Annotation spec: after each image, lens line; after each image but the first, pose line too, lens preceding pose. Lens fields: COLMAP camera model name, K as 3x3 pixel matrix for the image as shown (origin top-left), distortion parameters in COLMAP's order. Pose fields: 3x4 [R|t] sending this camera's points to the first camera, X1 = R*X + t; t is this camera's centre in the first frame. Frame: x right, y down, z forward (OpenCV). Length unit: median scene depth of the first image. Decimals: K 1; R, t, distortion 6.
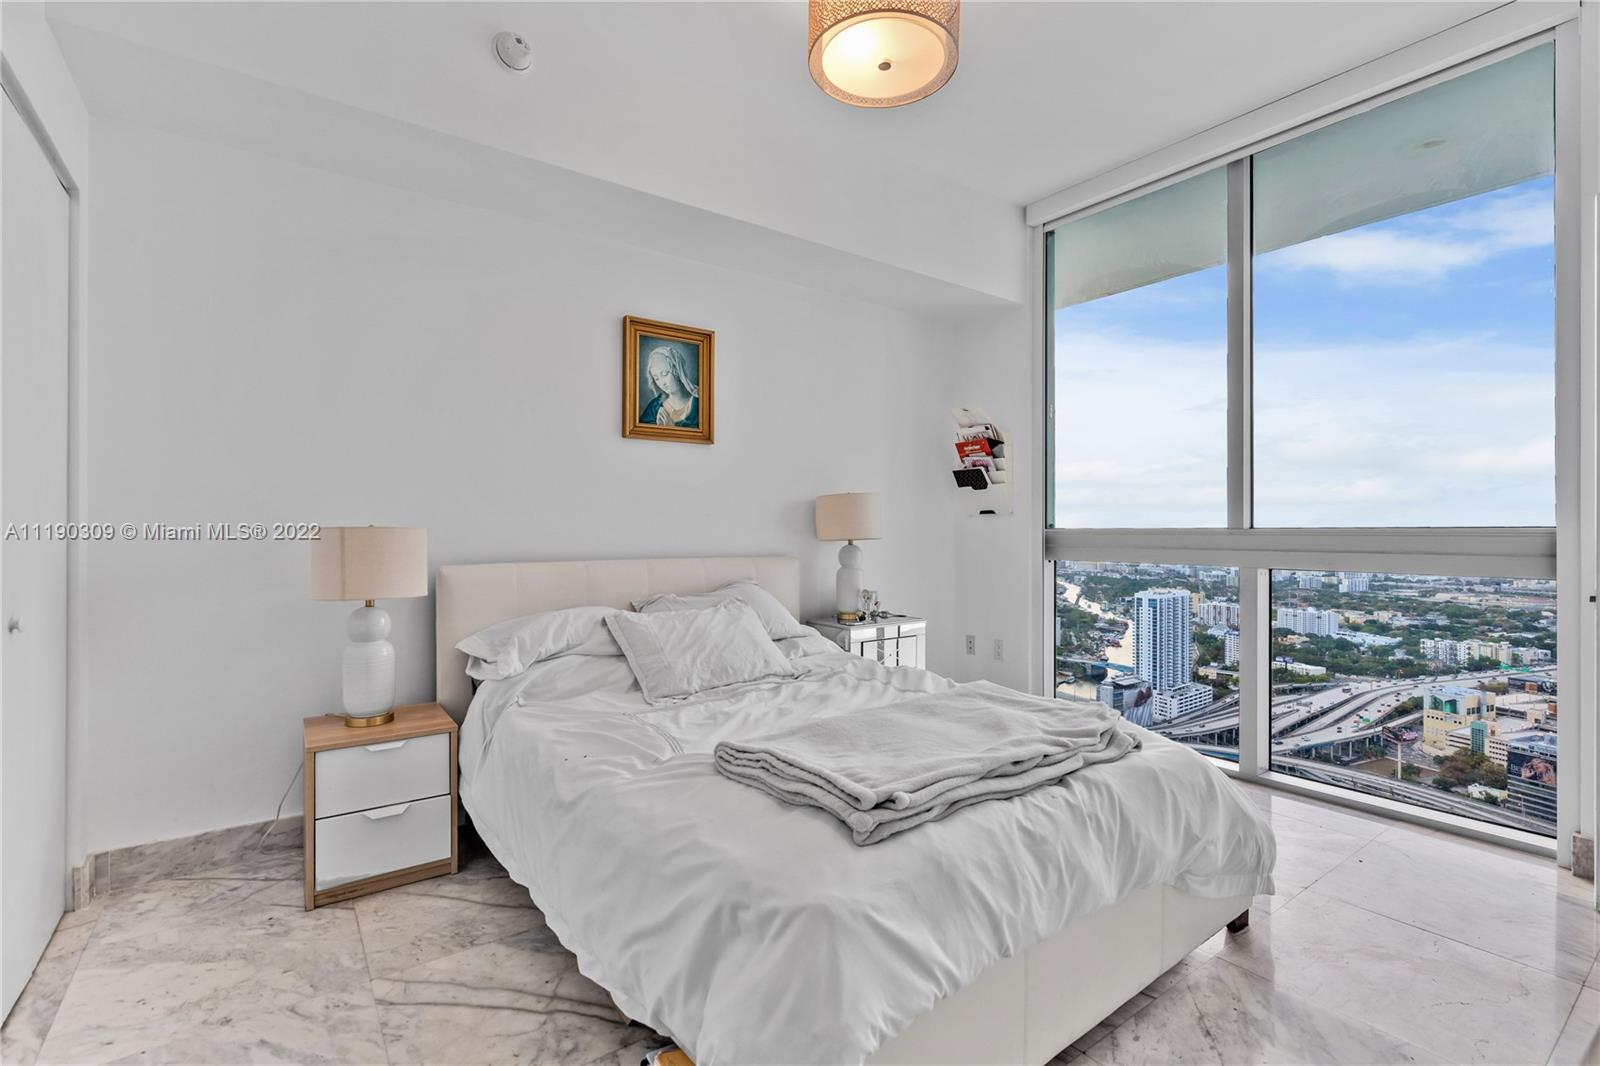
lens RADIAL K [[736.8, 0, 811.6], [0, 736.8, 530.3], [0, 0, 1]] dist [-0.002790, -0.000168]
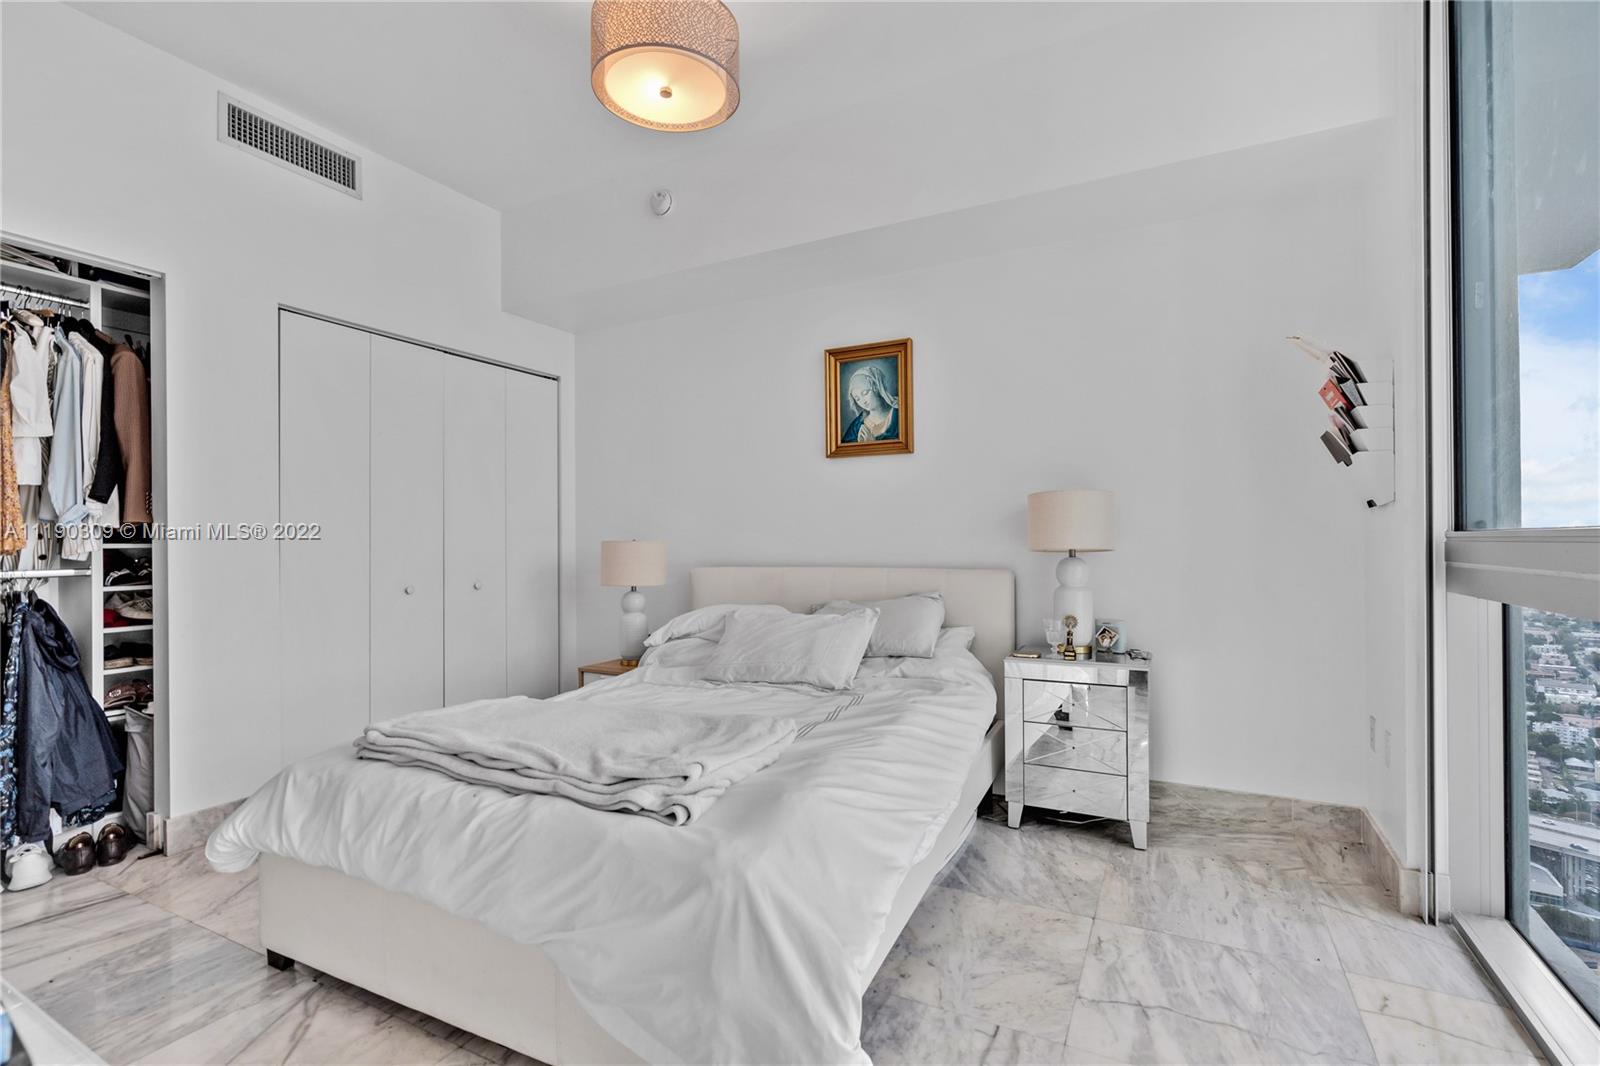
lens RADIAL K [[736.8, 0, 808.8], [0, 736.8, 539.6], [0, 0, 1]] dist [-0.002790, -0.000168]
pose [[0.441655, -0.006518, -0.897161, 0.712234], [0.007483, 0.999966, -0.003581, 0.001250], [0.897154, -0.005132, 0.441689, 0.460618]]
